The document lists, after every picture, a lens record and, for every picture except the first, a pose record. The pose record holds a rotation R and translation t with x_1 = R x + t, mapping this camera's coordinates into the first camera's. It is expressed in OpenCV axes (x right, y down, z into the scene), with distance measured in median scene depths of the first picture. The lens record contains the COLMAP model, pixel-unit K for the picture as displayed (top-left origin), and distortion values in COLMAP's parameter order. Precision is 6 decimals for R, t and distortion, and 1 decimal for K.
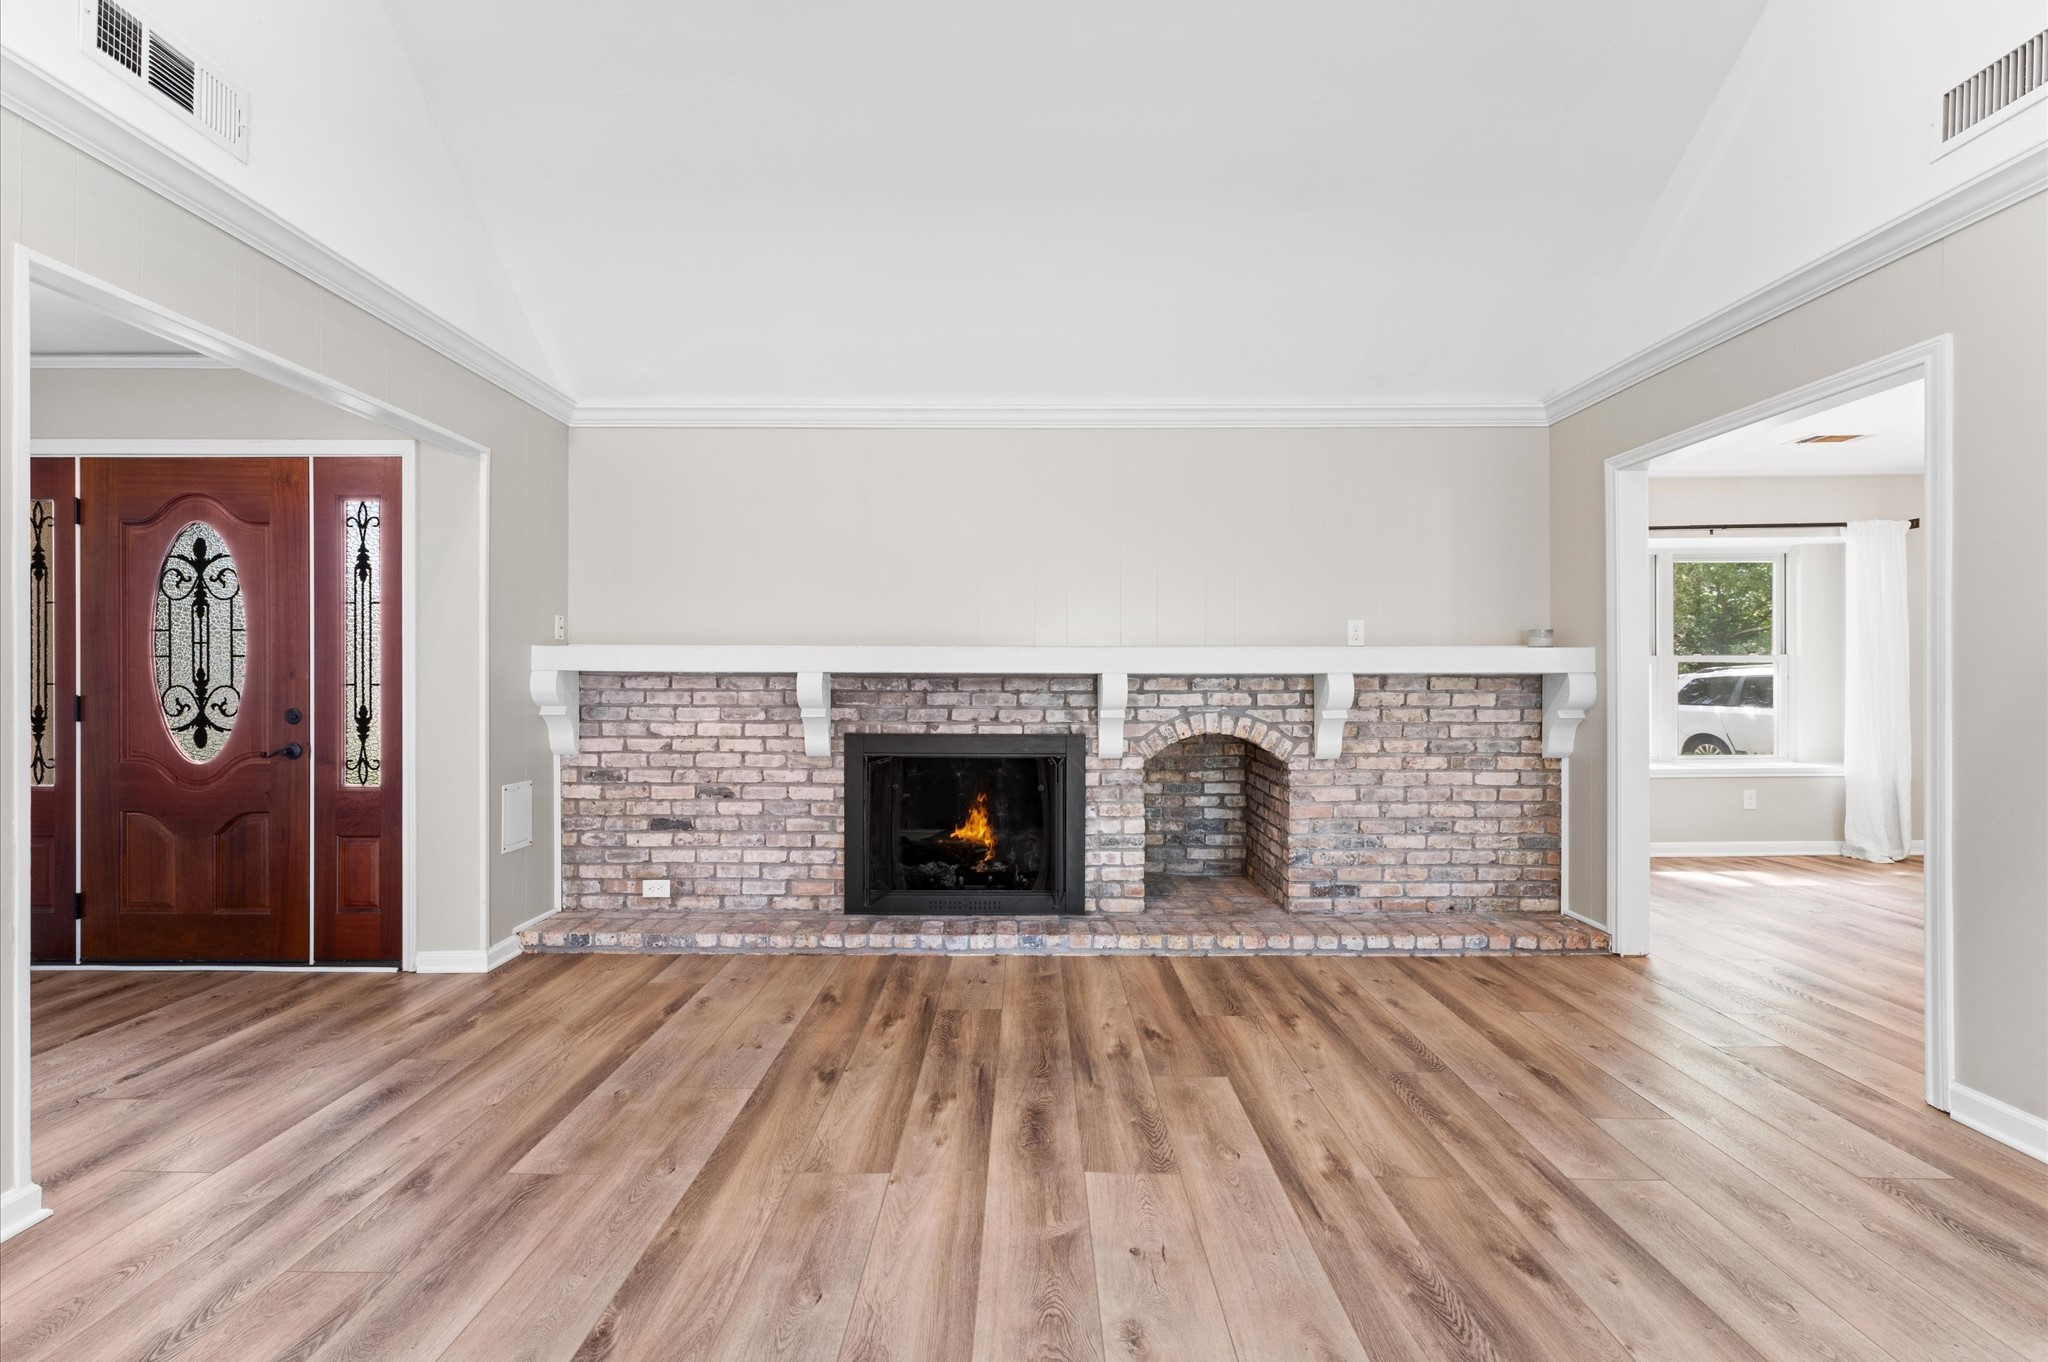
lens RADIAL K [[812.7, 0, 1013.4], [0, 812.7, 679.3], [0, 0, 1]] dist [0.001169, 0.000056]
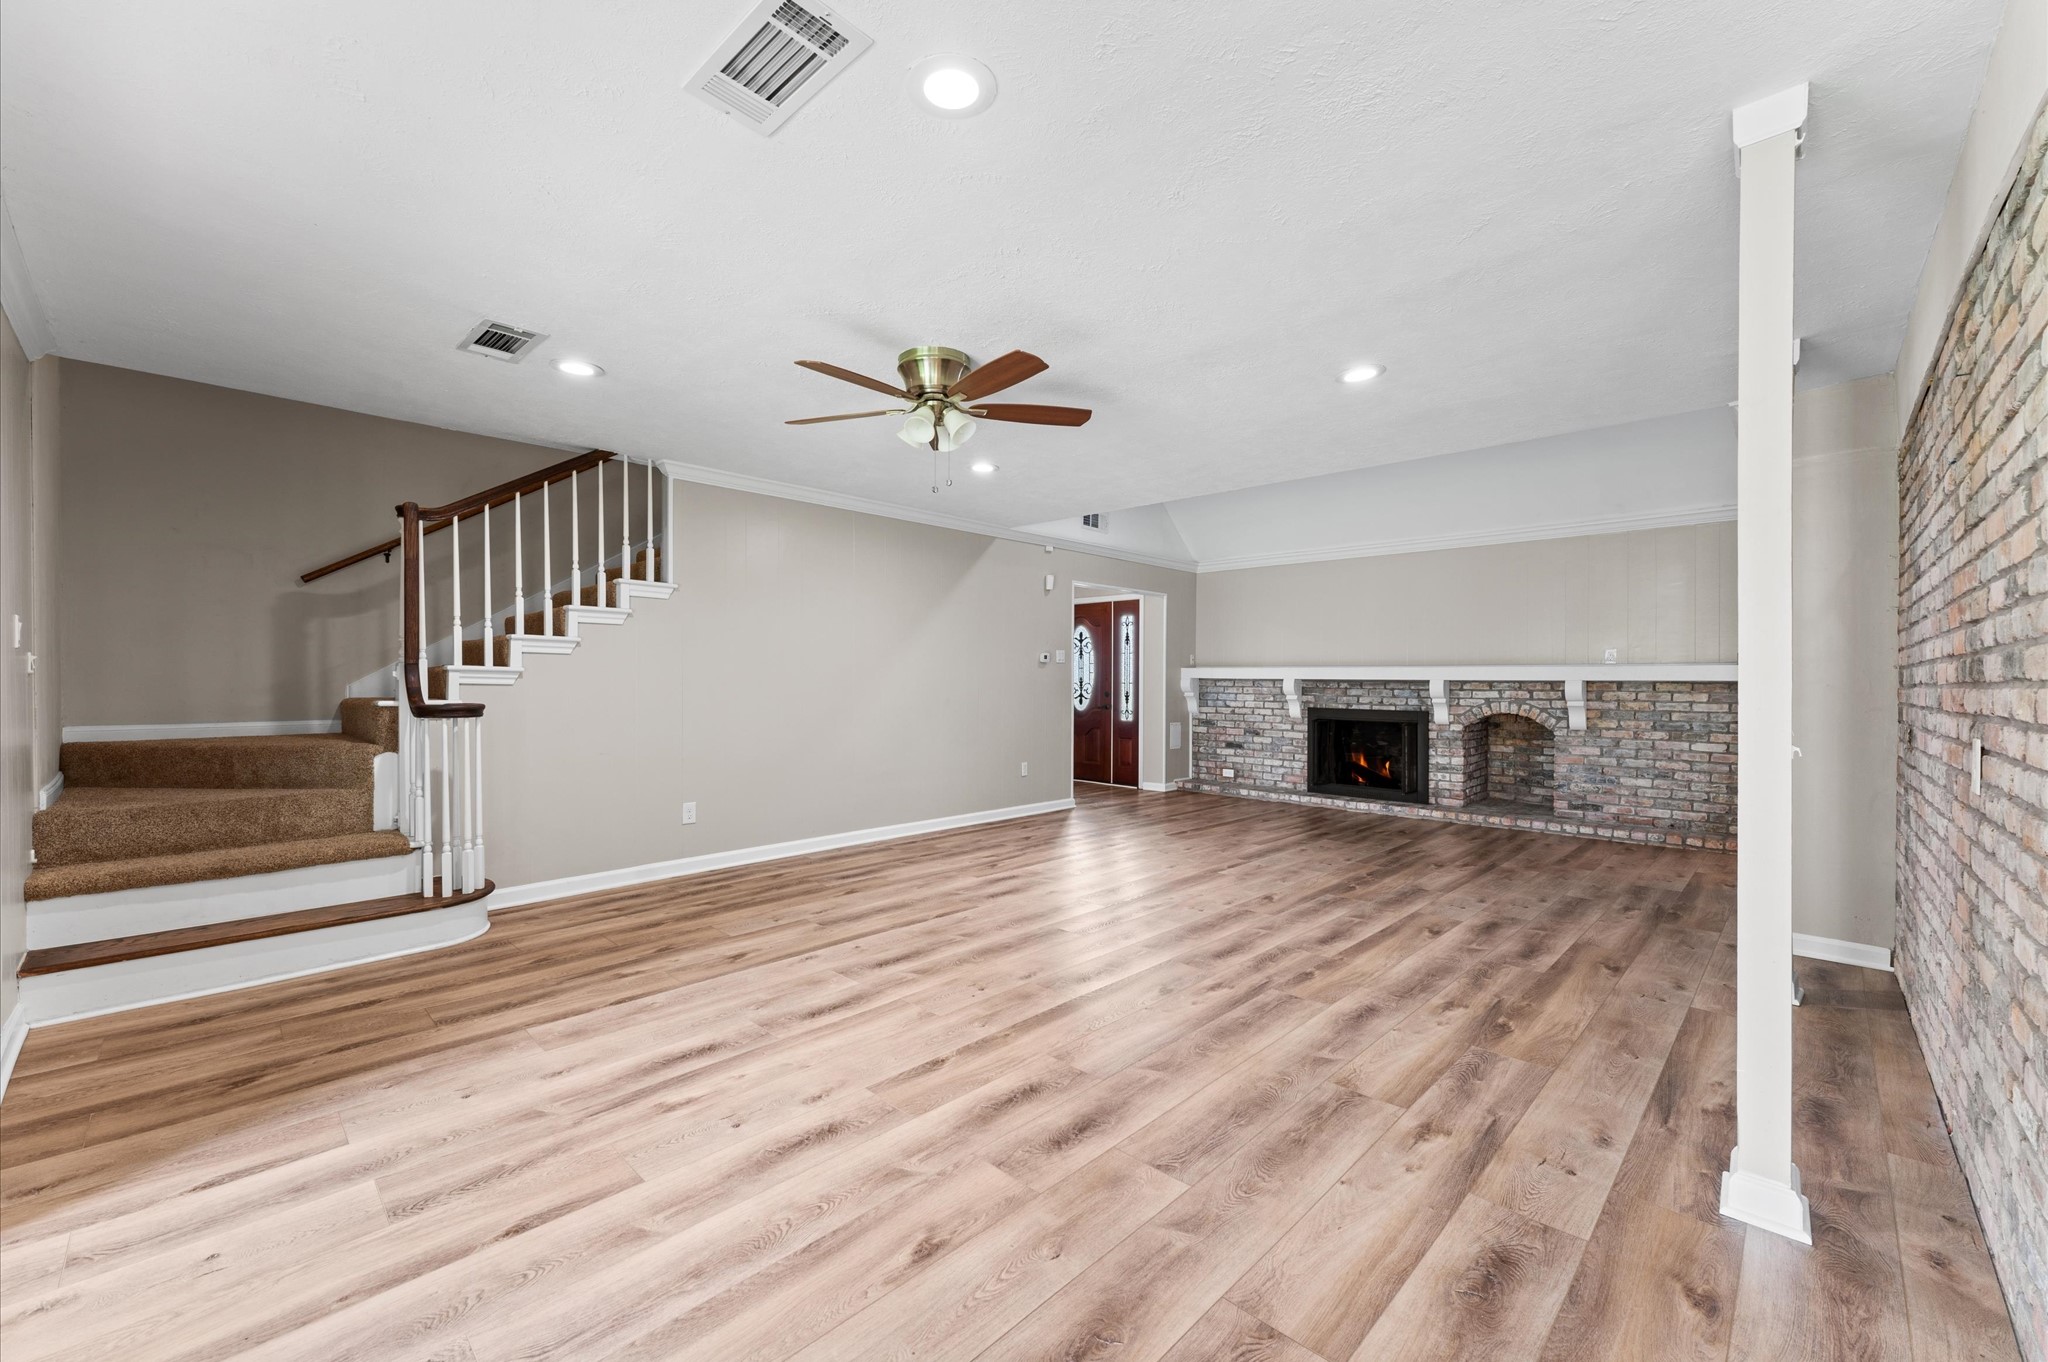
lens RADIAL K [[812.7, 0, 1013.4], [0, 812.7, 679.3], [0, 0, 1]] dist [0.001169, 0.000056]
pose [[0.722040, 0.003242, -0.691844, 0.711667], [-0.005824, 0.999982, -0.001392, -0.000479], [0.691827, 0.005034, 0.722045, -1.080932]]
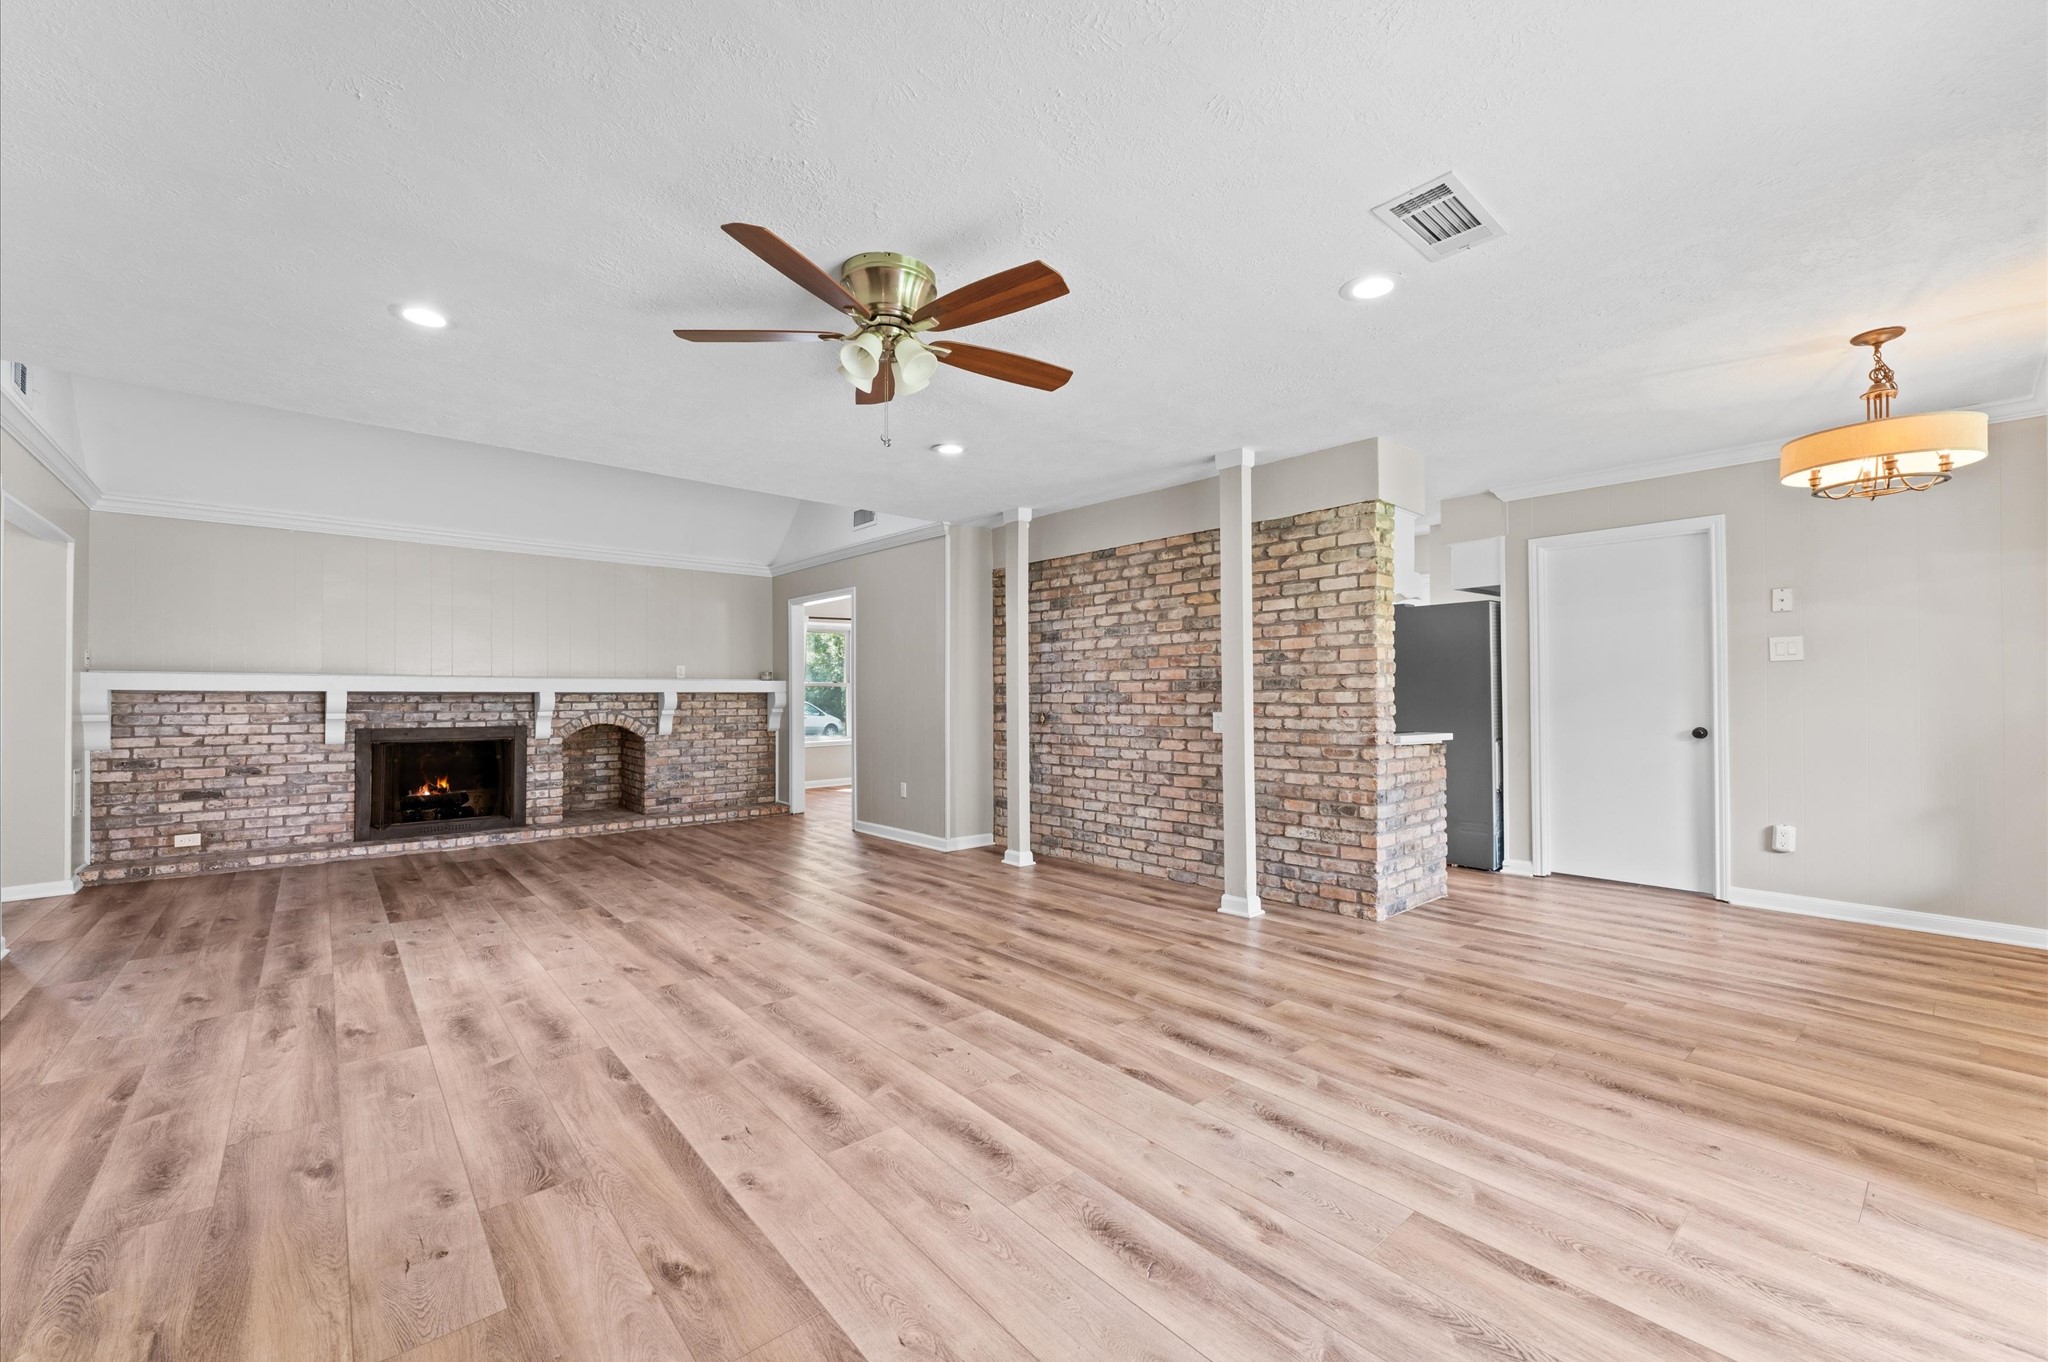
lens RADIAL K [[825.9, 0, 1015.2], [0, 825.9, 684.6], [0, 0, 1]] dist [0.000782, 0.000130]
pose [[0.750174, 0.006774, 0.661206, -0.309993], [0.003204, 0.999899, -0.013878, 0.005019], [-0.661232, 0.012530, 0.750076, -1.088608]]
